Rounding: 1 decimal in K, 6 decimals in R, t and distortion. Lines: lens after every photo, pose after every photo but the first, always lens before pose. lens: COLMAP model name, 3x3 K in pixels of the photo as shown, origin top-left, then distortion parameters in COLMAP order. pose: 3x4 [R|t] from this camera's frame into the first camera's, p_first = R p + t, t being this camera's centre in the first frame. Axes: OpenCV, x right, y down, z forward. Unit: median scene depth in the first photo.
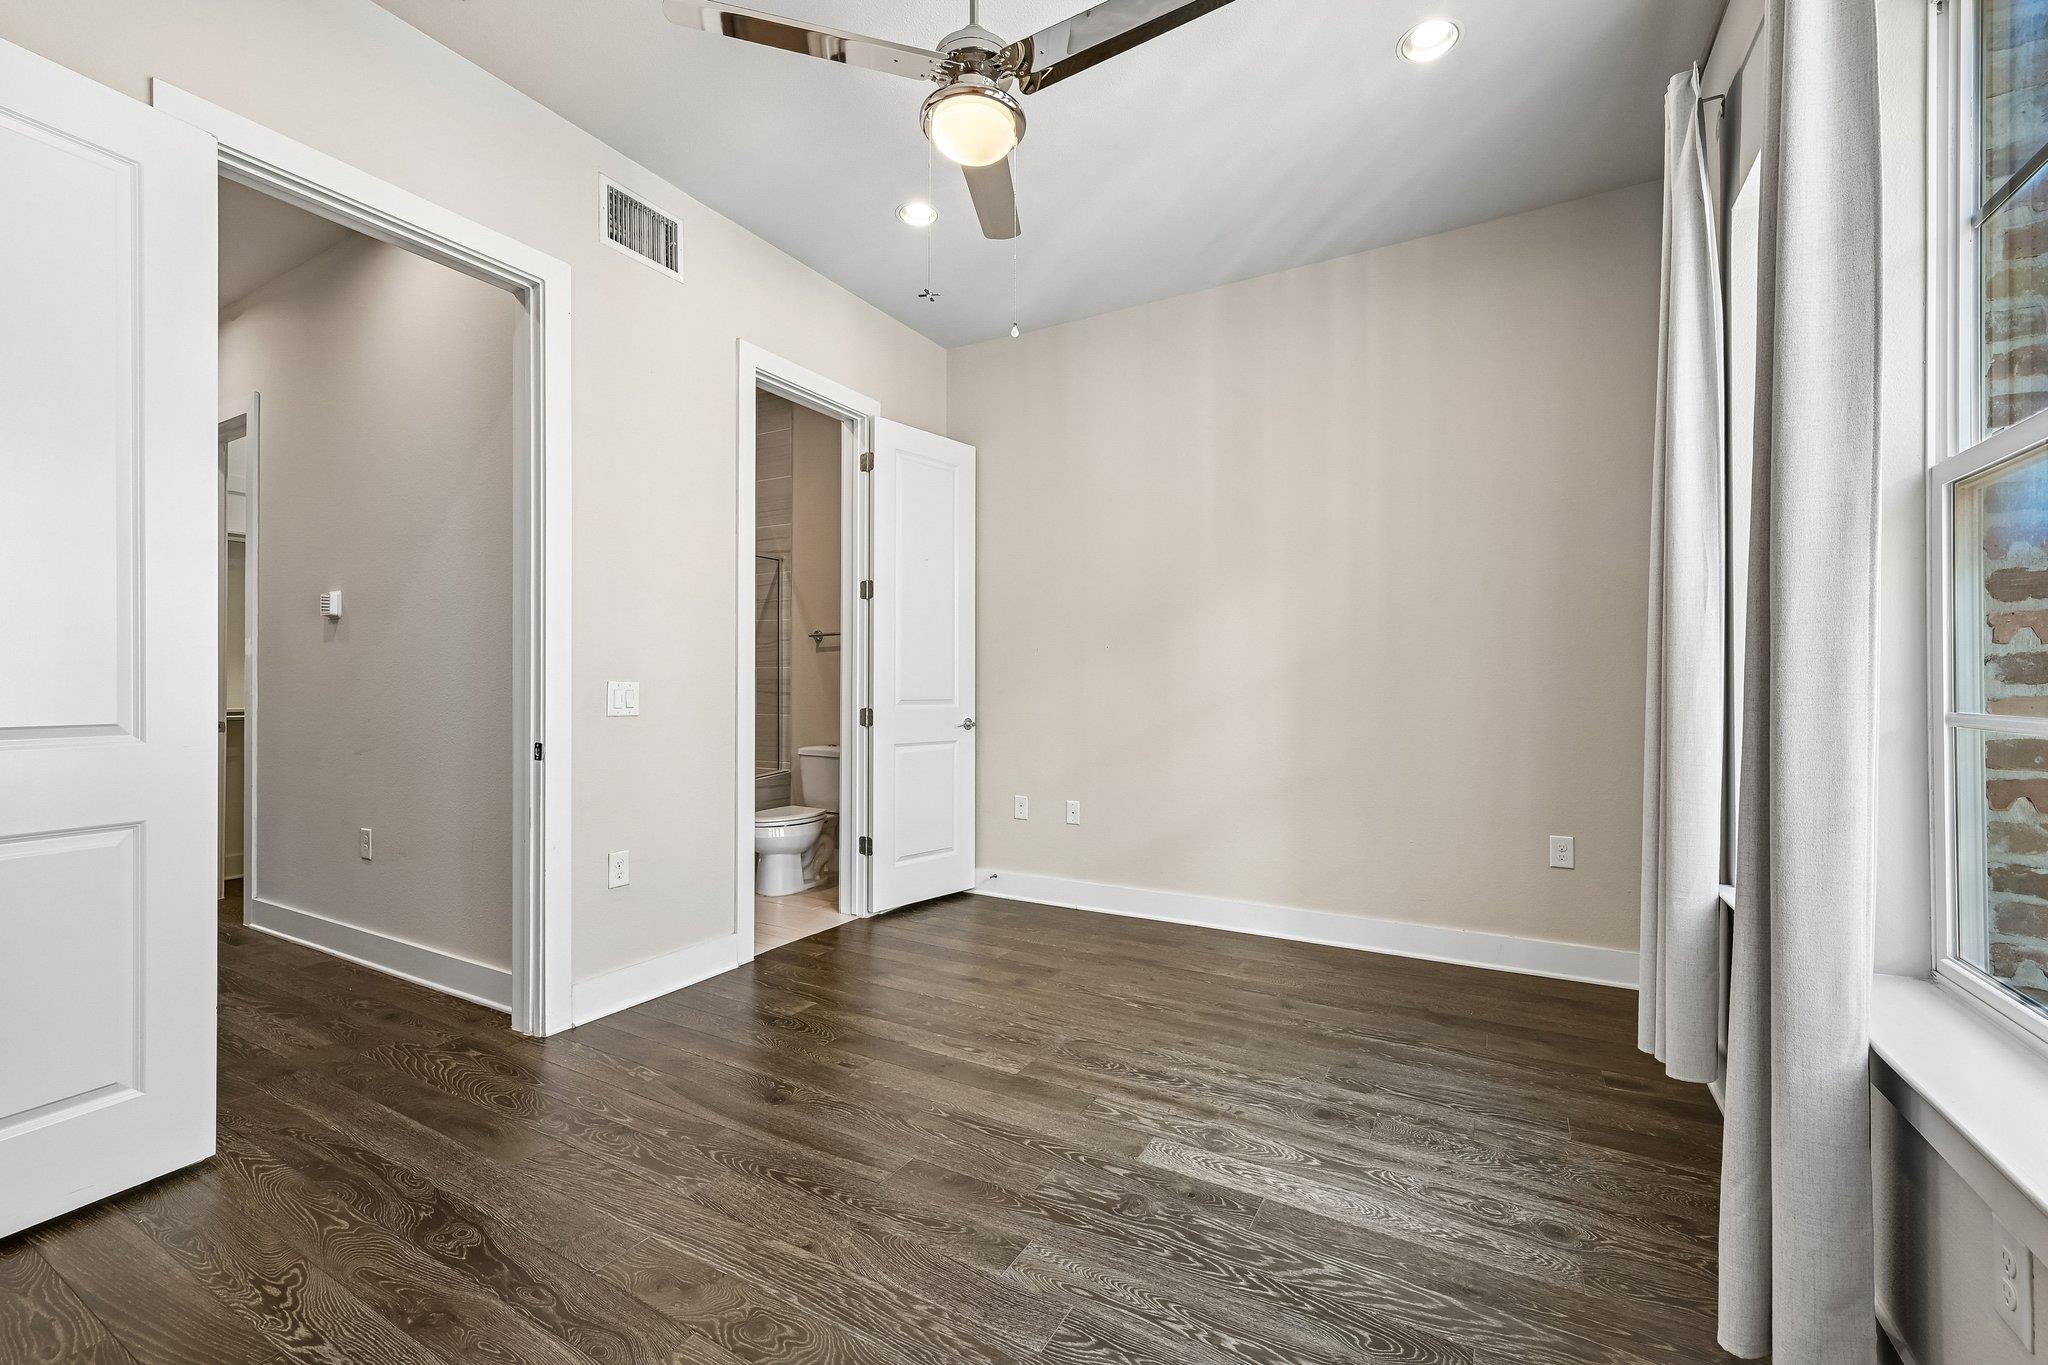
lens RADIAL K [[848.2, 0, 1018.1], [0, 848.2, 683.2], [0, 0, 1]] dist [-0.000714, -0.000669]
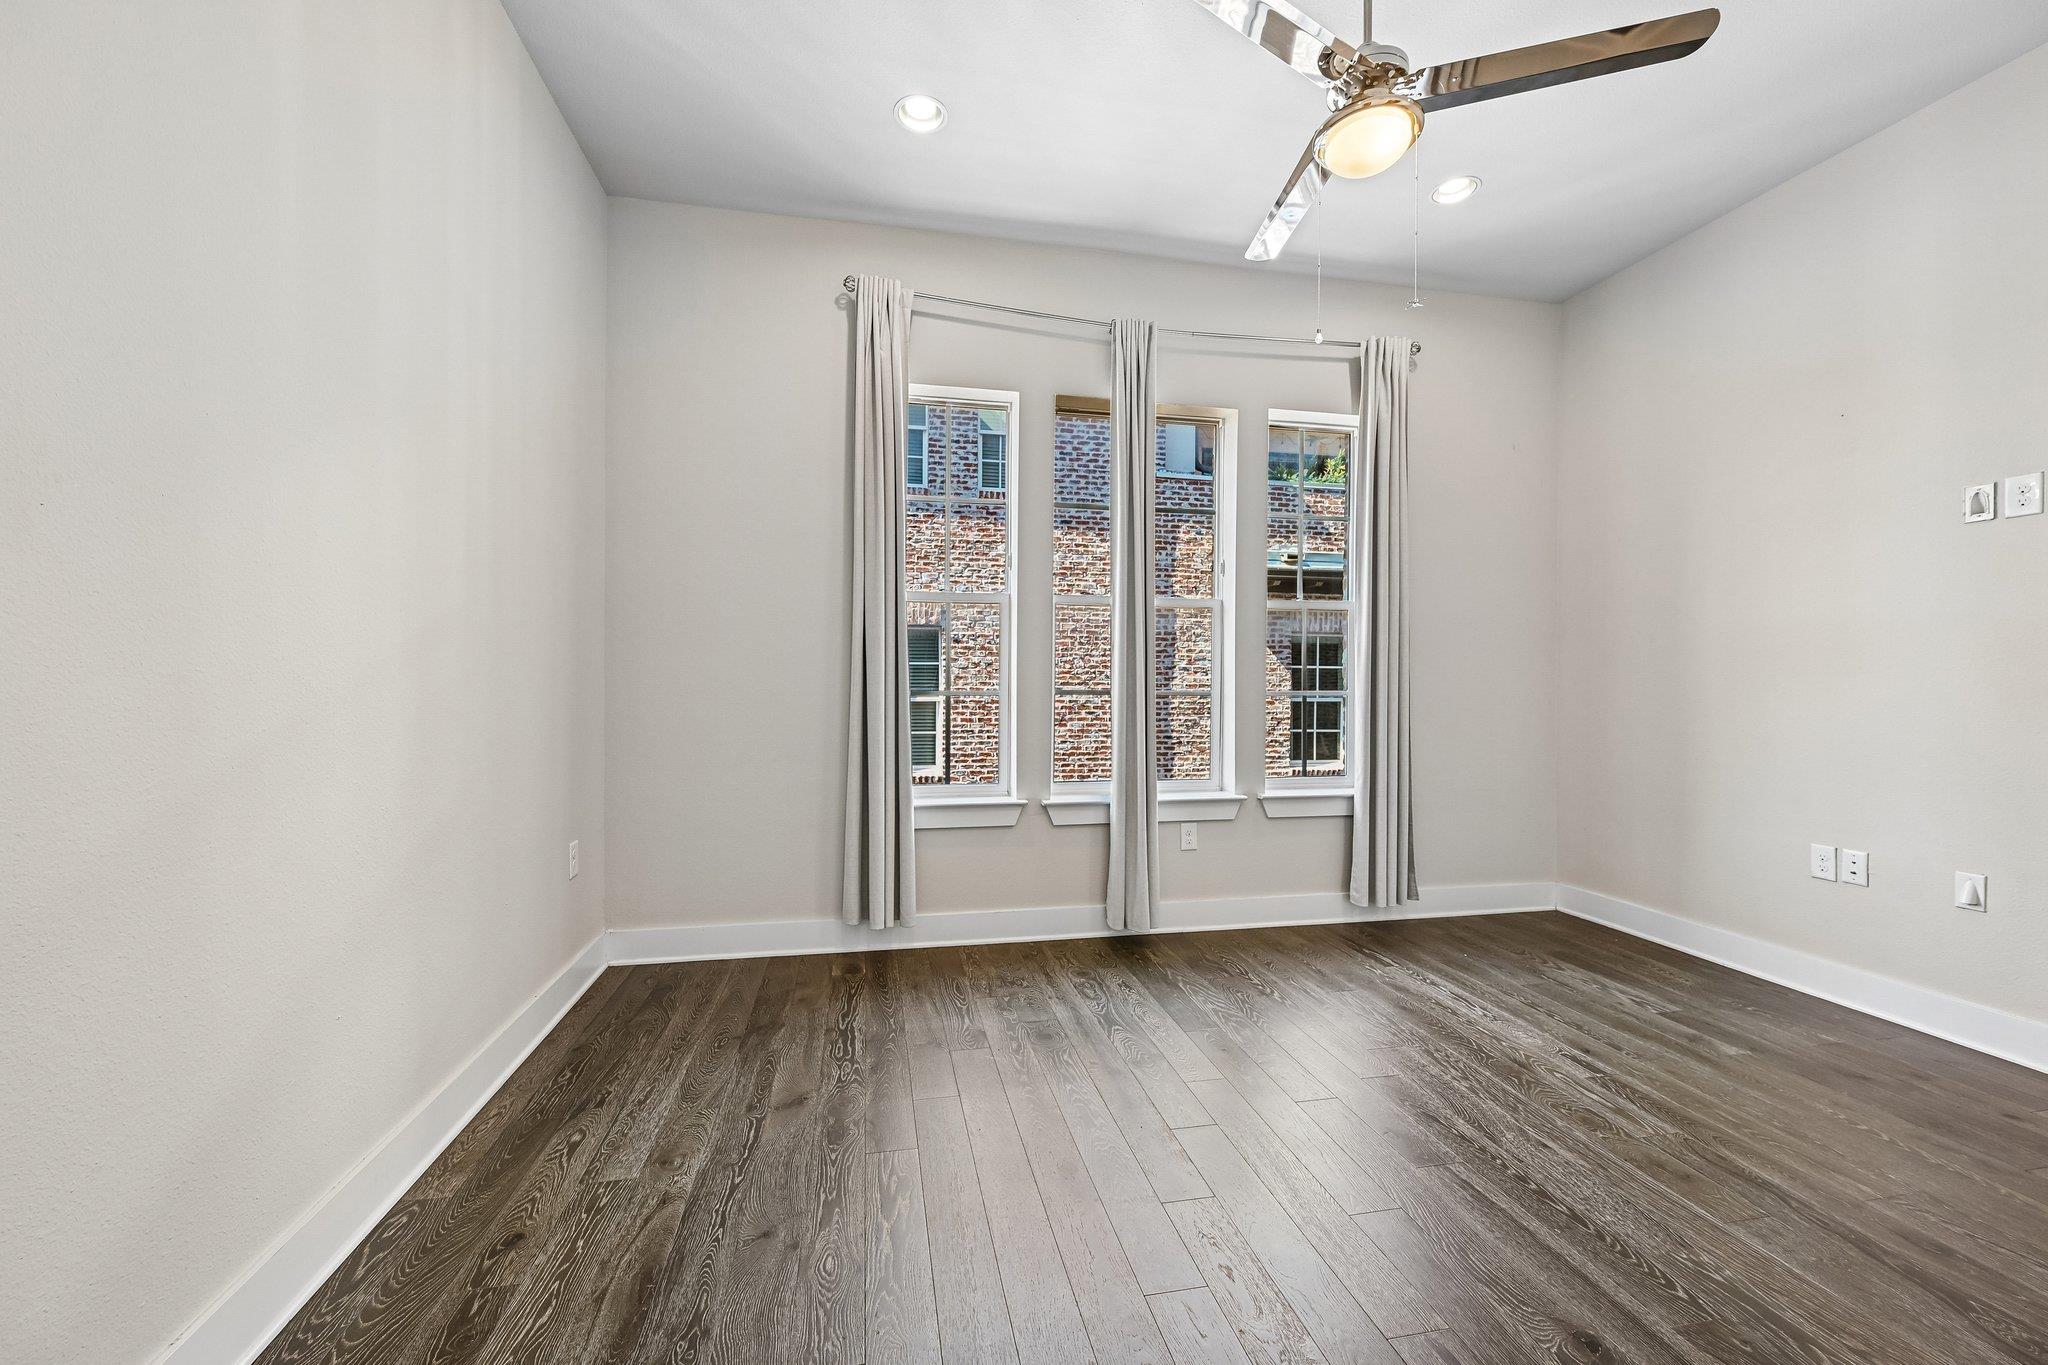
lens RADIAL K [[796.5, 0, 1004.7], [0, 796.5, 694.5], [0, 0, 1]] dist [0.006735, -0.002564]
pose [[-0.646784, -0.017004, 0.762483, -0.414925], [-0.010871, 0.999855, 0.013077, 0.003750], [-0.762595, 0.000169, -0.646876, 1.589926]]
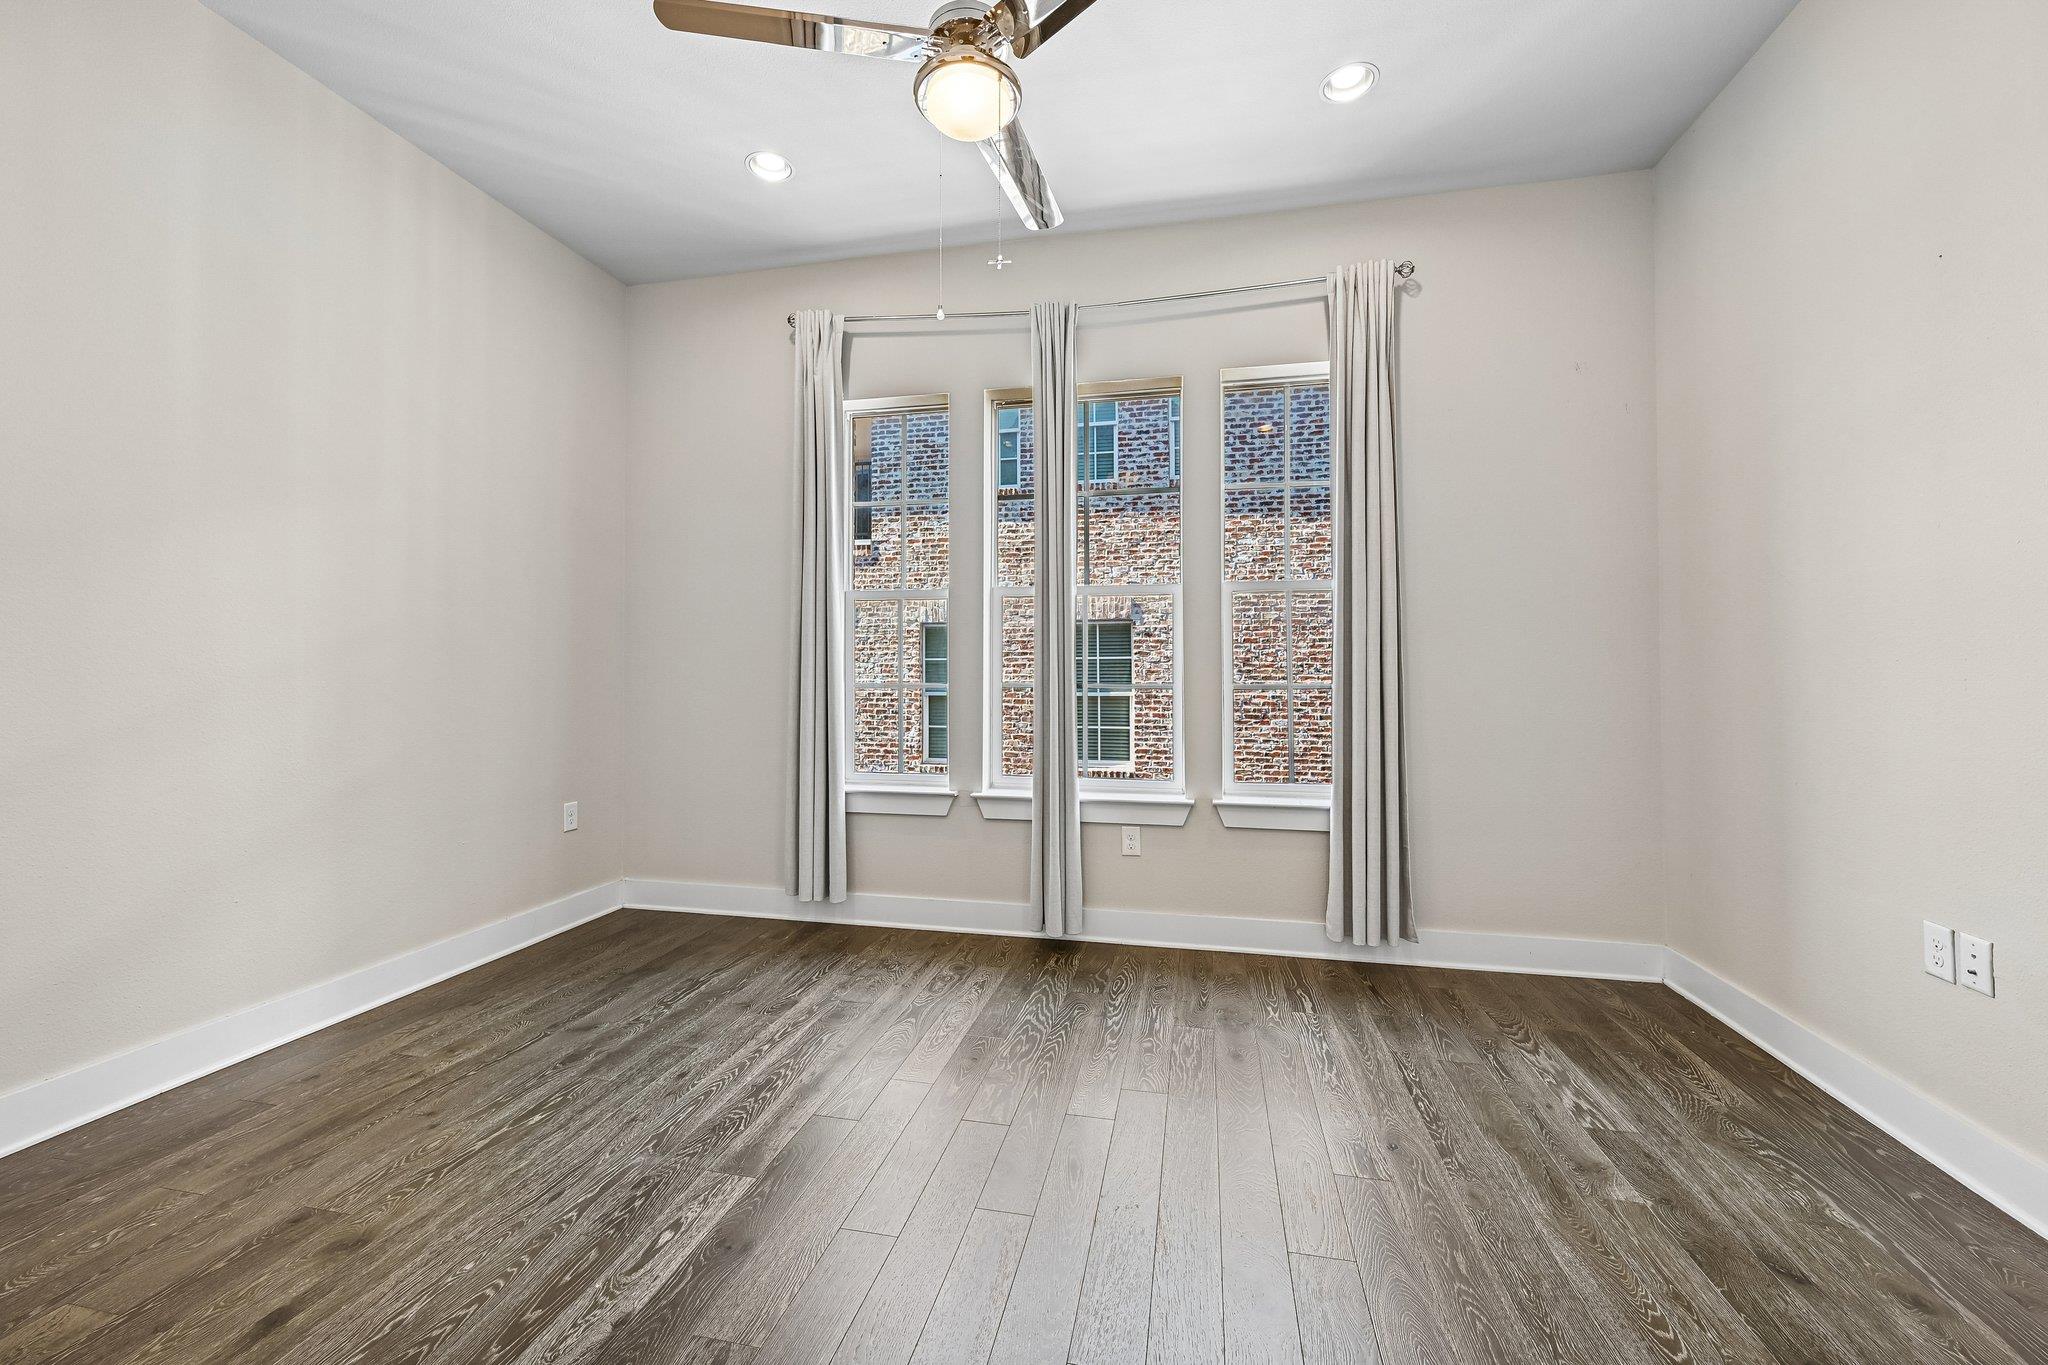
lens RADIAL K [[796.5, 0, 1013.1], [0, 796.5, 675.2], [0, 0, 1]] dist [0.006735, -0.002564]
pose [[-0.289475, -0.001296, 0.957185, -0.760400], [-0.008057, 0.999967, -0.001083, 0.000350], [-0.957152, -0.008025, -0.289476, 0.979273]]
